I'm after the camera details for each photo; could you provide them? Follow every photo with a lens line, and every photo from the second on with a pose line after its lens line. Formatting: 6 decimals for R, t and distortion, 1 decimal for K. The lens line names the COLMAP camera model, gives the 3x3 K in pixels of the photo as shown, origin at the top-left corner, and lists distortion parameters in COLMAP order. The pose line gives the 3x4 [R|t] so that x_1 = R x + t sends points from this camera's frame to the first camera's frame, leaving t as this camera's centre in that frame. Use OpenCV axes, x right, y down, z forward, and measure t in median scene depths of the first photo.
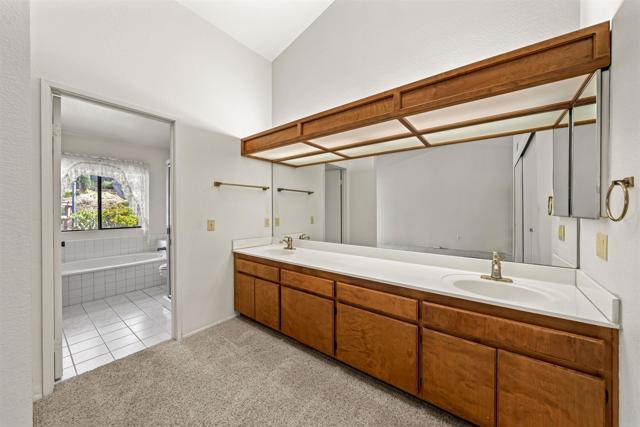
lens RADIAL K [[222.5, 0, 322.2], [0, 222.5, 213.1], [0, 0, 1]] dist [0.005787, 0.000357]
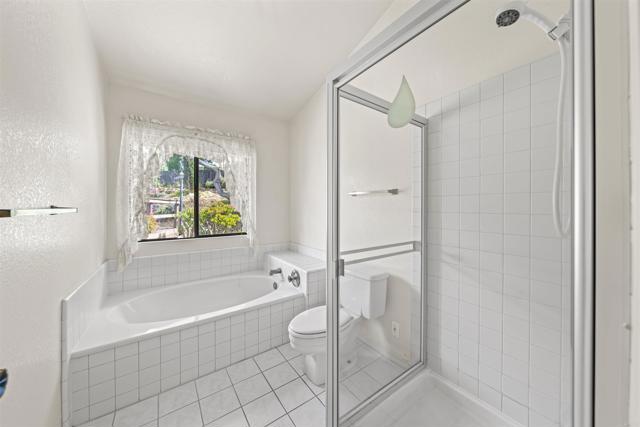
lens RADIAL K [[222.5, 0, 325.1], [0, 222.5, 210.0], [0, 0, 1]] dist [0.005787, 0.000357]
pose [[0.957904, 0.000777, -0.287086, -0.405981], [-0.002550, 0.999980, -0.005802, -0.005605], [0.287076, 0.006290, 0.957887, 0.442465]]
